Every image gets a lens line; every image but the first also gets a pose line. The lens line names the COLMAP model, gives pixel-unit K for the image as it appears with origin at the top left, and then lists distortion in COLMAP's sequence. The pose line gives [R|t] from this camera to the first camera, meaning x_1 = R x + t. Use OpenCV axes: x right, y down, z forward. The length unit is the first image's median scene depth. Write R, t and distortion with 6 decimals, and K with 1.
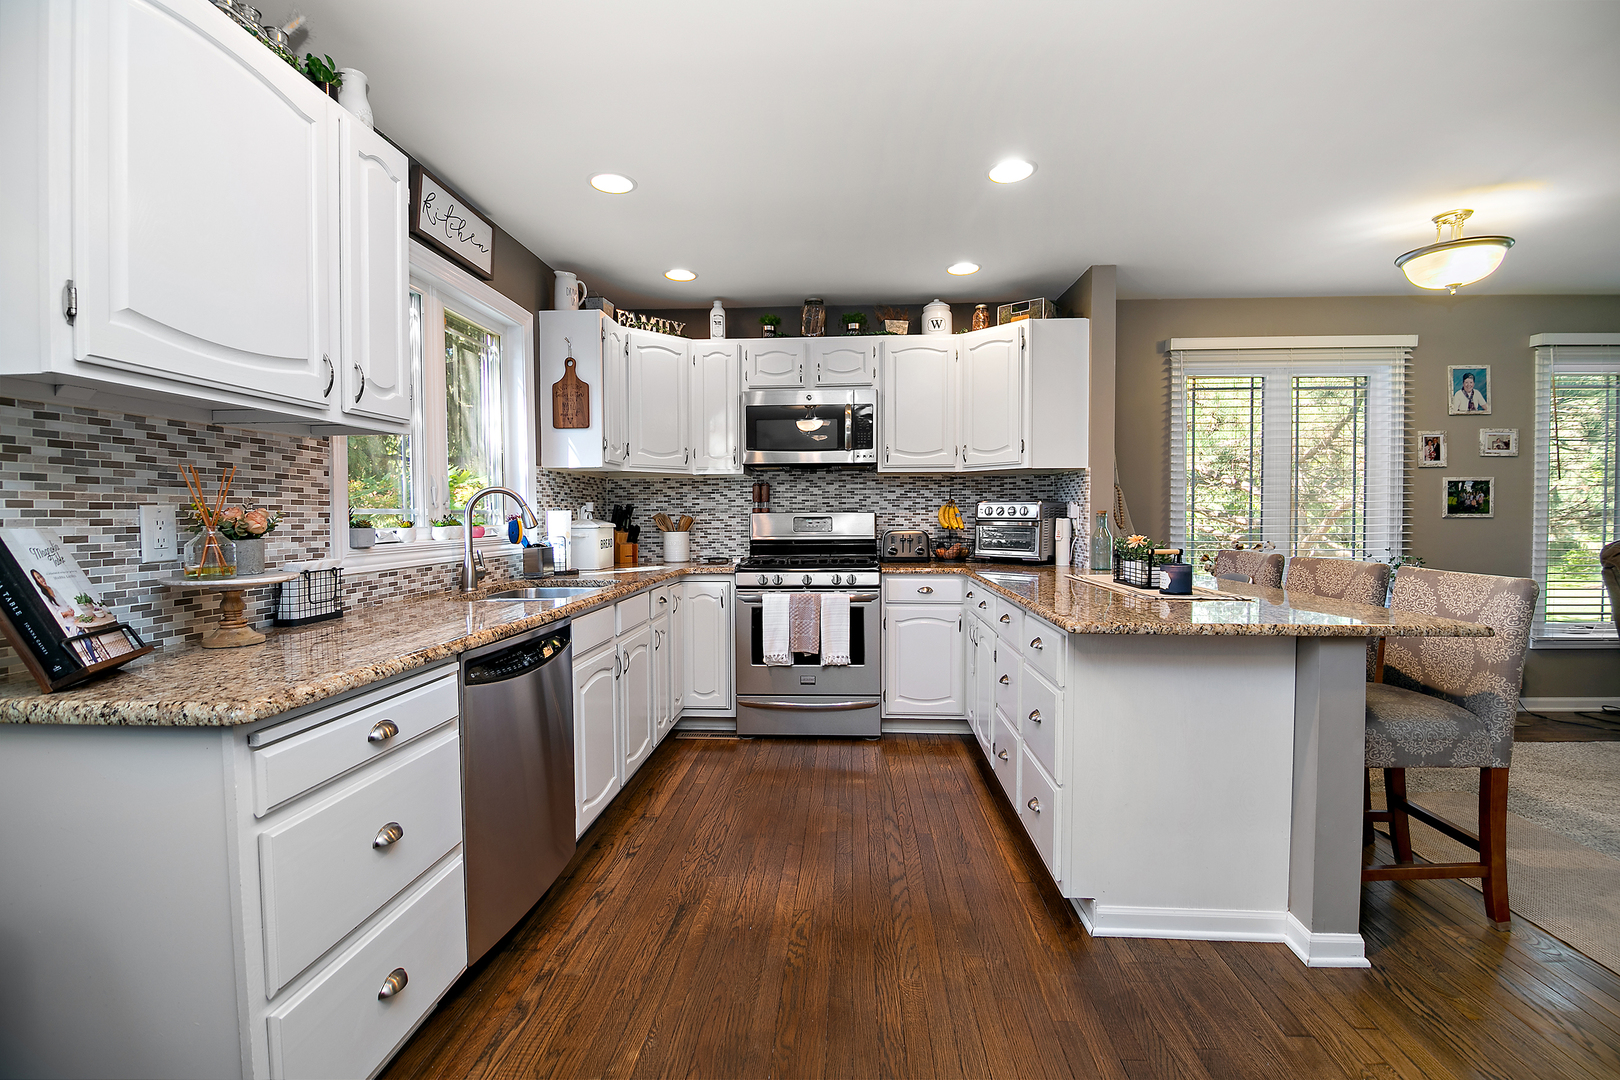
lens RADIAL K [[728.1, 0, 817.0], [0, 728.1, 532.2], [0, 0, 1]] dist [-0.001717, -0.011269]
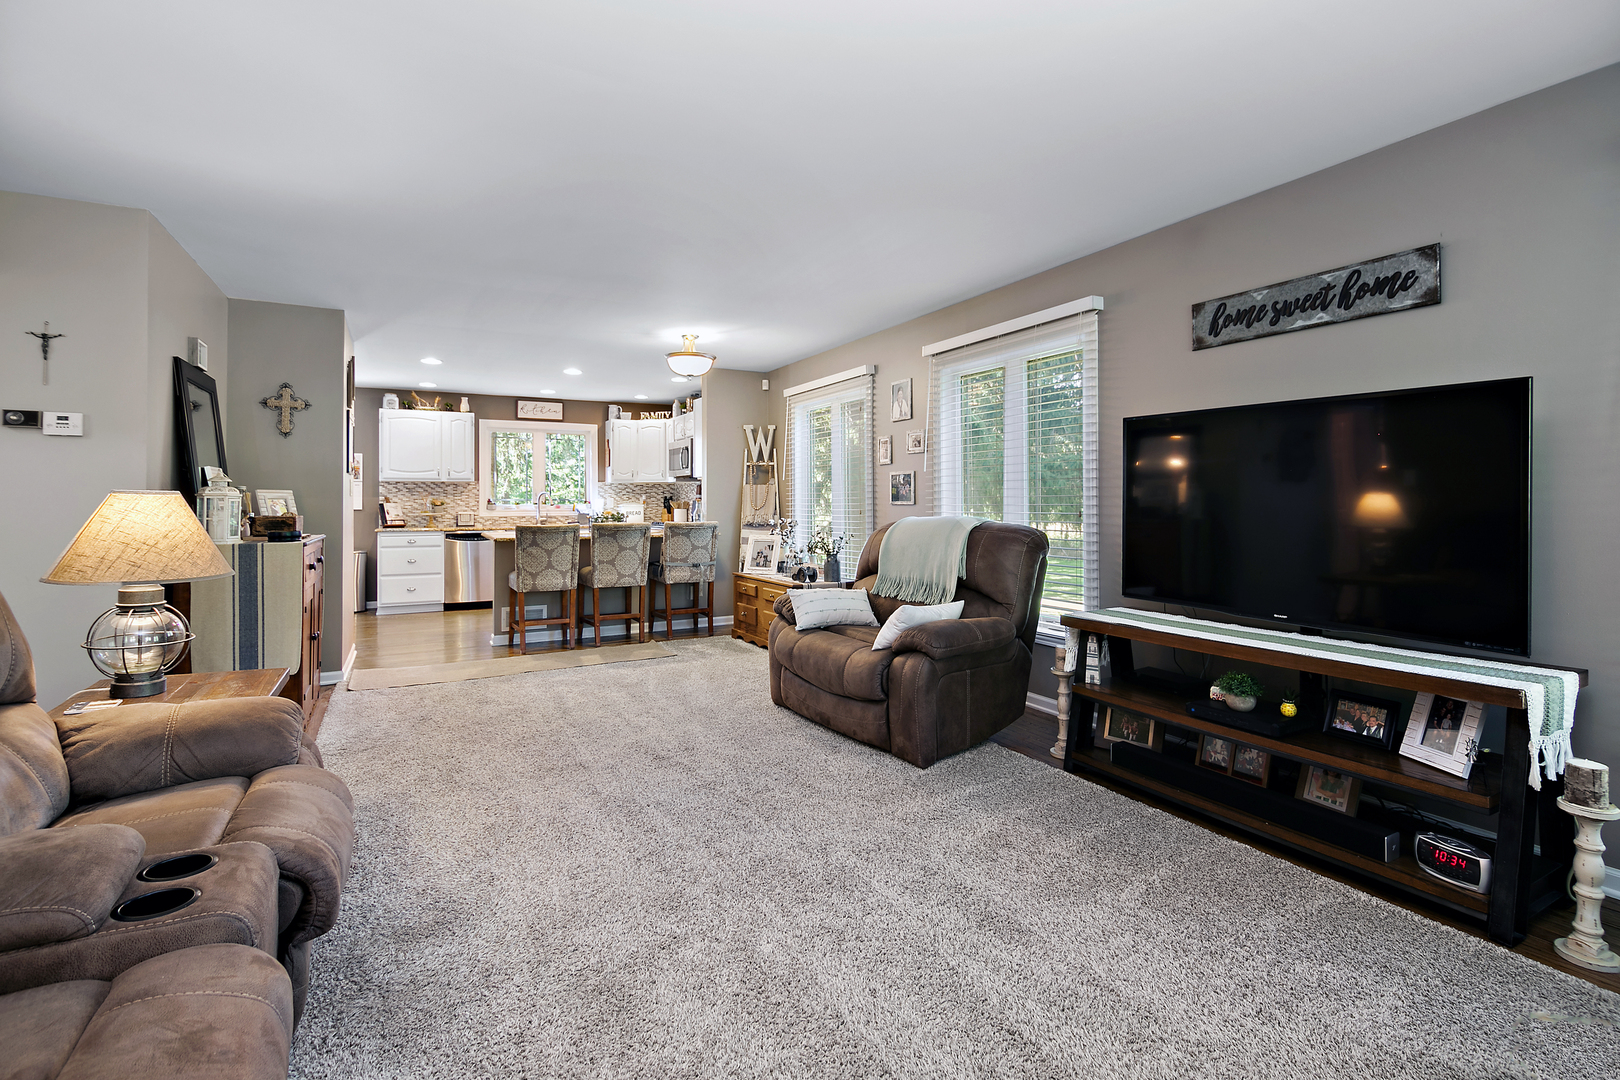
lens RADIAL K [[775.8, 0, 819.6], [0, 775.8, 513.1], [0, 0, 1]] dist [-0.001332, -0.015225]
pose [[0.512959, 0.016231, -0.858259, 2.031068], [-0.019445, 0.999784, 0.007285, -0.013236], [0.858193, 0.012952, 0.513164, 0.213828]]
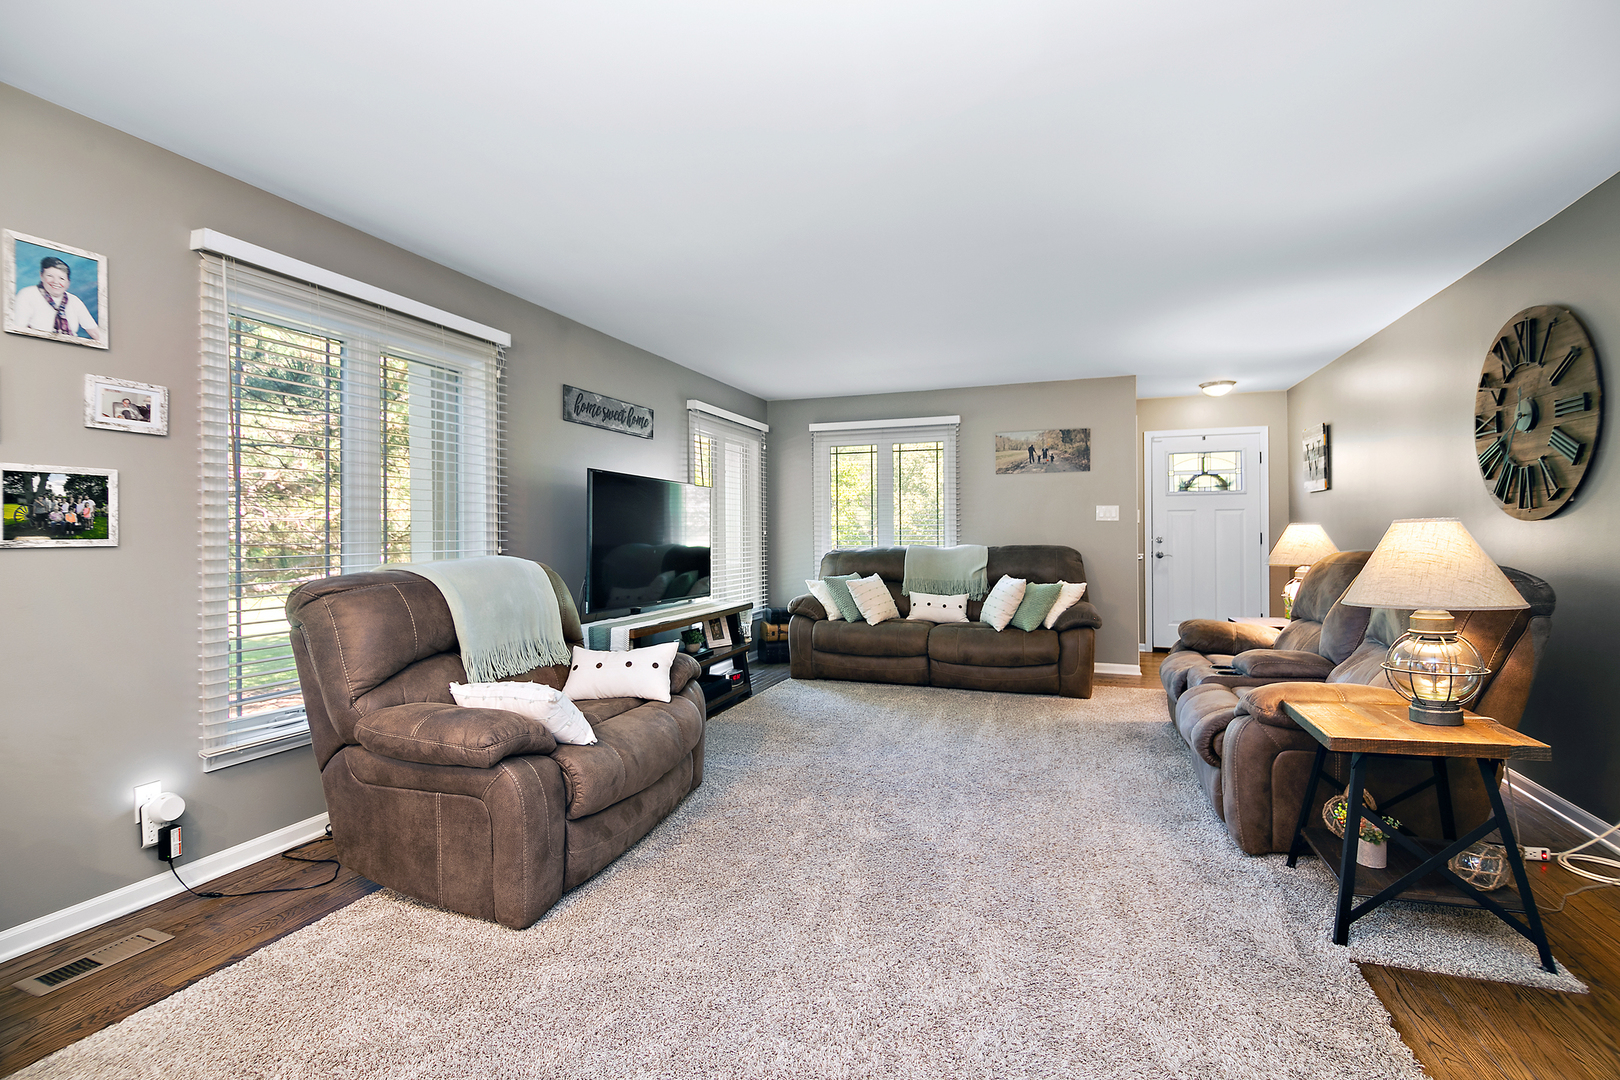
lens RADIAL K [[728.1, 0, 817.0], [0, 728.1, 532.2], [0, 0, 1]] dist [-0.001717, -0.011269]
pose [[0.282629, 0.004435, 0.959219, 0.597568], [0.030505, 0.999442, -0.013609, -0.008243], [-0.958744, 0.033107, 0.282336, 0.371365]]
